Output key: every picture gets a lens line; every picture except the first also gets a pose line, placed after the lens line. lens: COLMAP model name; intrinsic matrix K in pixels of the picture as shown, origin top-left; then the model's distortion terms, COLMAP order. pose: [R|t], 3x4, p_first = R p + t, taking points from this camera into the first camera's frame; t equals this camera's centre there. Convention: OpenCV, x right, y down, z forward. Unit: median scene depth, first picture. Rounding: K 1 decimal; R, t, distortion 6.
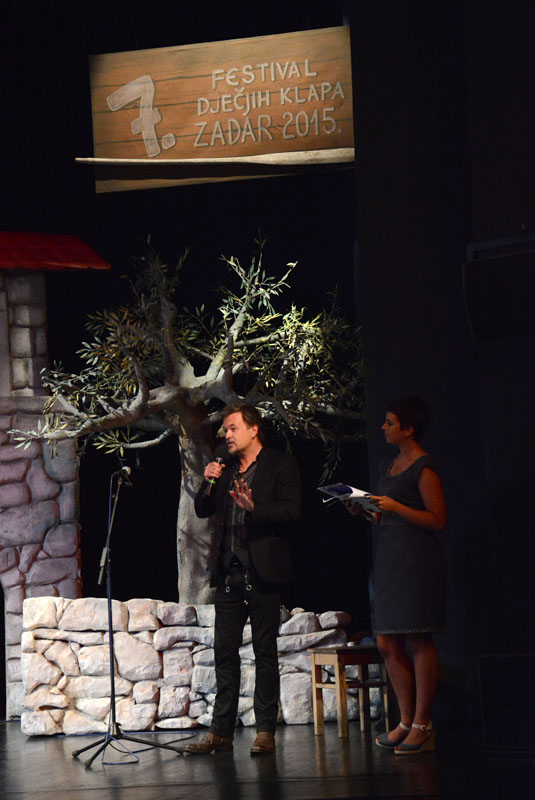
lens RADIAL K [[1931.0, 0, 267.5], [0, 1931.0, 400.0], [0, 0, 1]] dist [0.470690, 0.179669]
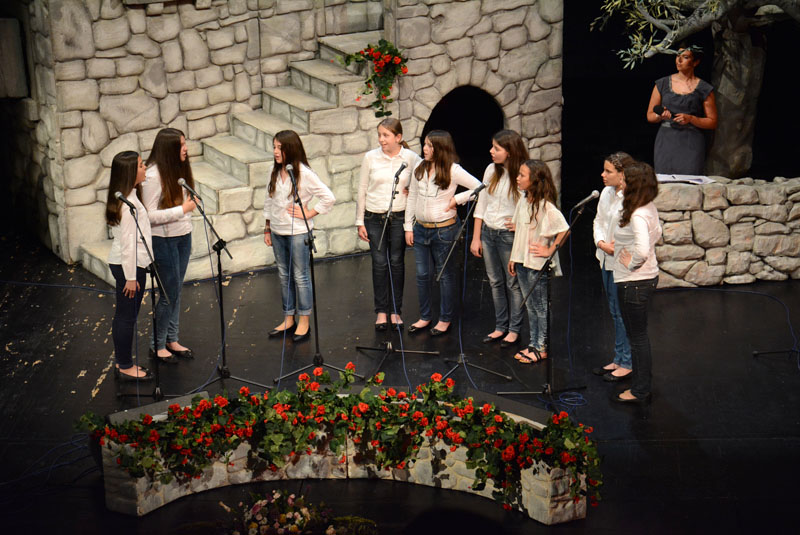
lens RADIAL K [[2392.3, 0, 400.0], [0, 2392.3, 267.5], [0, 0, 1]] dist [0.863649, 0.804062]
pose [[0.971228, -0.045112, 0.233841, -0.623108], [-0.052993, 0.916340, 0.396878, -0.451003], [-0.232182, -0.397851, 0.887585, -0.340139]]
